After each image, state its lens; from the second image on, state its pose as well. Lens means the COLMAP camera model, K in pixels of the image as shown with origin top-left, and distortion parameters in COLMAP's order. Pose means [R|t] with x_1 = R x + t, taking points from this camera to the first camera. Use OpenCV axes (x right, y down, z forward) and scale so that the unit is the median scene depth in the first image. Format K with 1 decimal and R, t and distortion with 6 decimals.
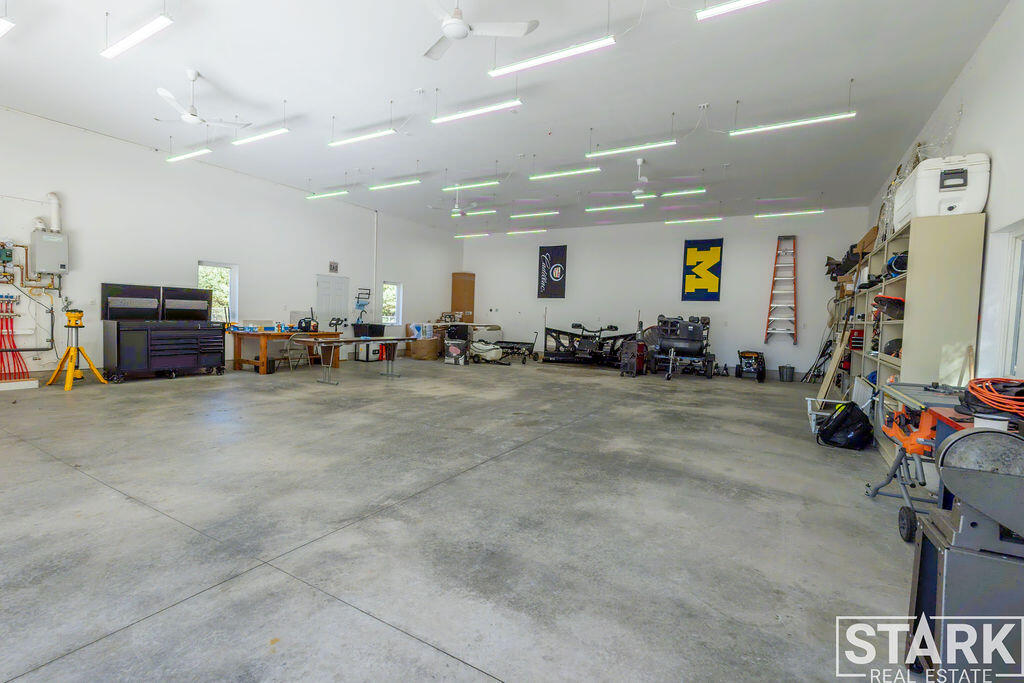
lens RADIAL K [[472.6, 0, 505.0], [0, 472.6, 337.3], [0, 0, 1]] dist [0.011289, -0.003015]
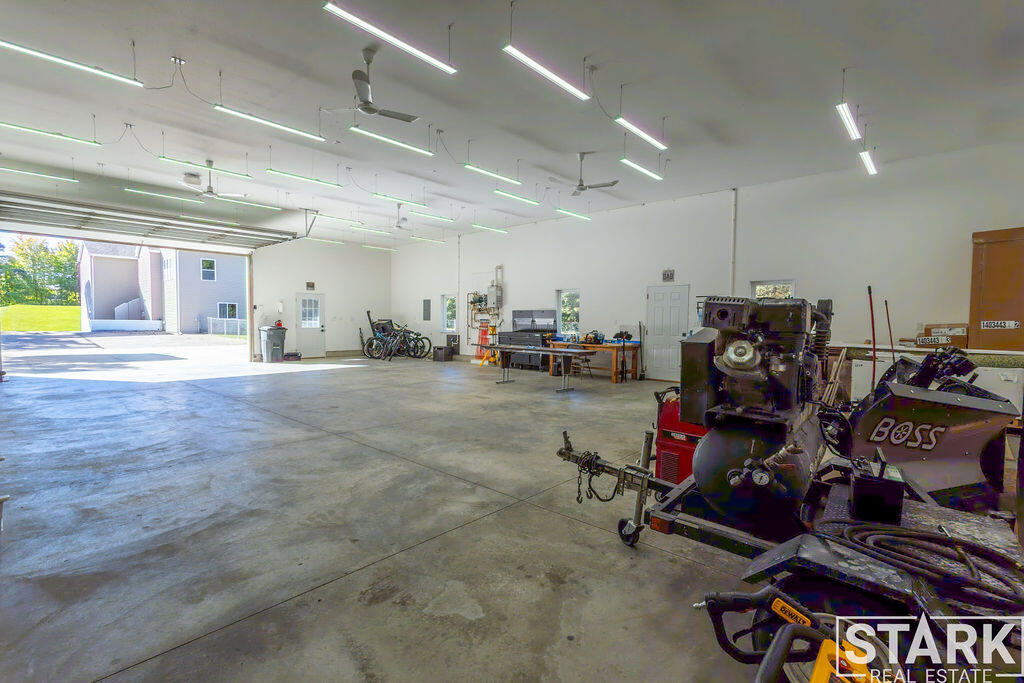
lens RADIAL K [[472.6, 0, 510.4], [0, 472.6, 318.2], [0, 0, 1]] dist [0.011289, -0.003015]
pose [[-0.205992, -0.050112, -0.977270, 0.589466], [-0.072240, 0.996742, -0.035884, -0.015849], [0.975884, 0.063206, -0.208941, 0.939058]]
